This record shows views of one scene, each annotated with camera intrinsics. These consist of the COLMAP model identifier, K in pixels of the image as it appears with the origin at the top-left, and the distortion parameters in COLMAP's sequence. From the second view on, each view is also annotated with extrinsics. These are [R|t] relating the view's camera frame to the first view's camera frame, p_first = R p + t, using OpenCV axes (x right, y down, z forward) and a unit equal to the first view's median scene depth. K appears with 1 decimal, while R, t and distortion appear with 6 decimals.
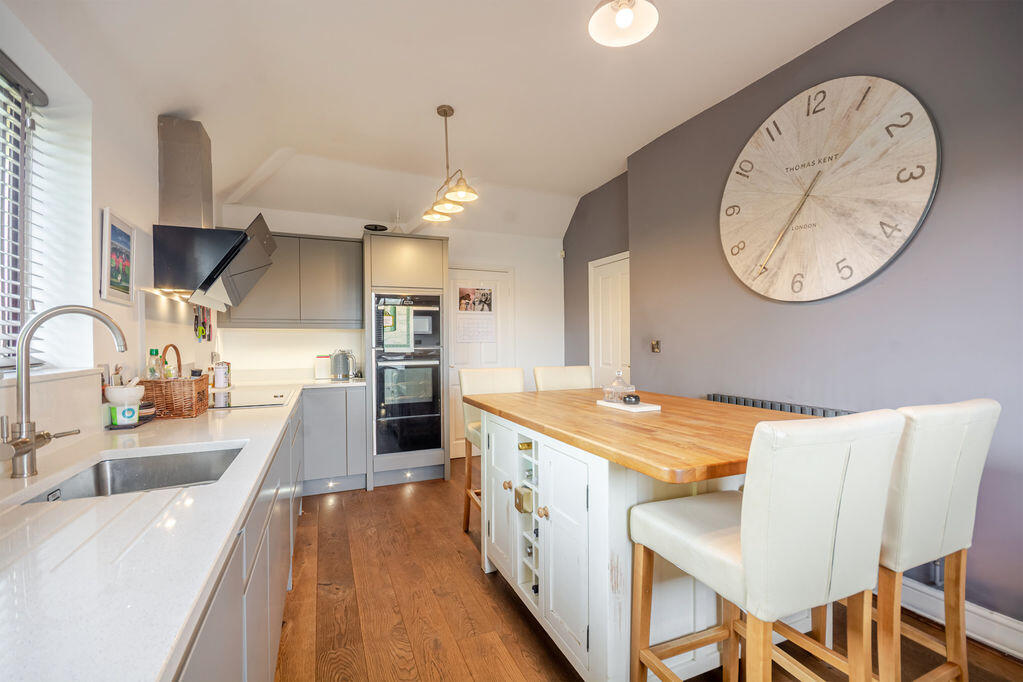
lens RADIAL K [[455.0, 0, 533.5], [0, 455.0, 345.9], [0, 0, 1]] dist [0.000762, -0.000238]
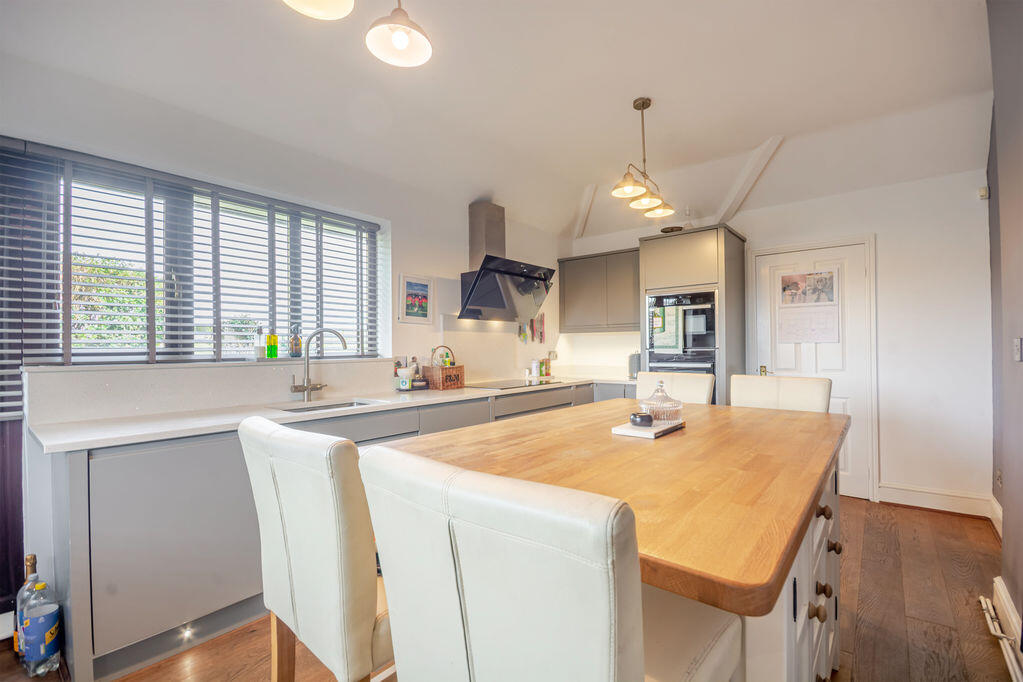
lens RADIAL K [[455.0, 0, 533.5], [0, 455.0, 345.9], [0, 0, 1]] dist [0.000762, -0.000238]
pose [[0.454619, -0.000520, -0.890686, 0.559406], [-0.001628, 0.999998, -0.001415, -0.000672], [0.890685, 0.002094, 0.454617, 0.355903]]
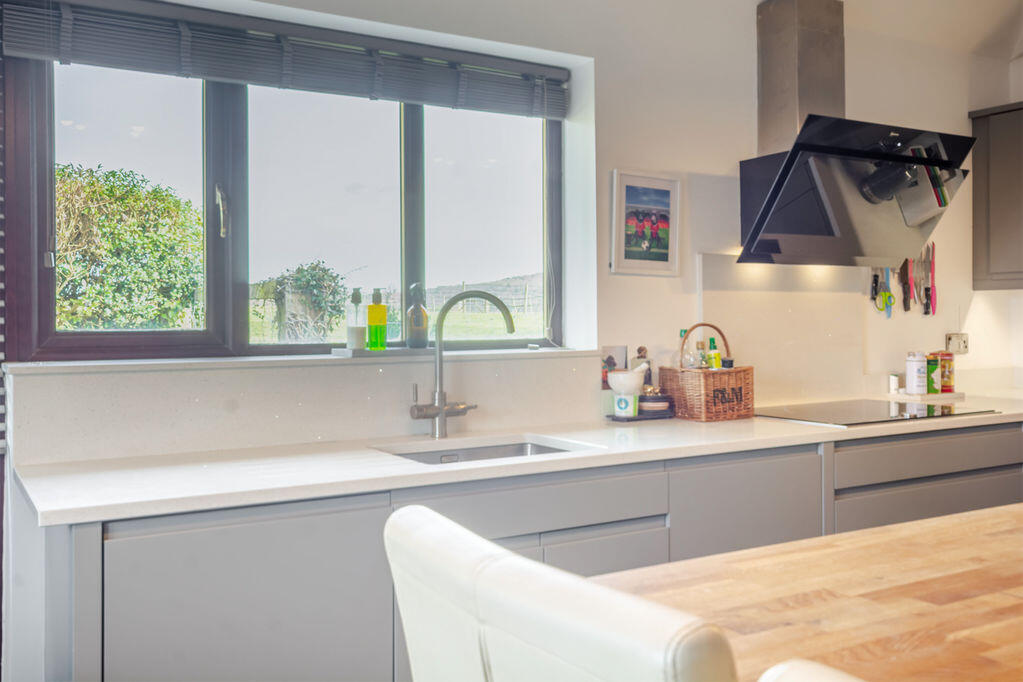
lens RADIAL K [[965.5, 0, 511.7], [0, 965.5, 324.2], [0, 0, 1]] dist [-0.051232, 0.291200]
pose [[0.113798, 0.006470, -0.993483, 0.506627], [0.000877, 0.999978, 0.006613, -0.008392], [0.993503, -0.001623, 0.113790, 0.330769]]
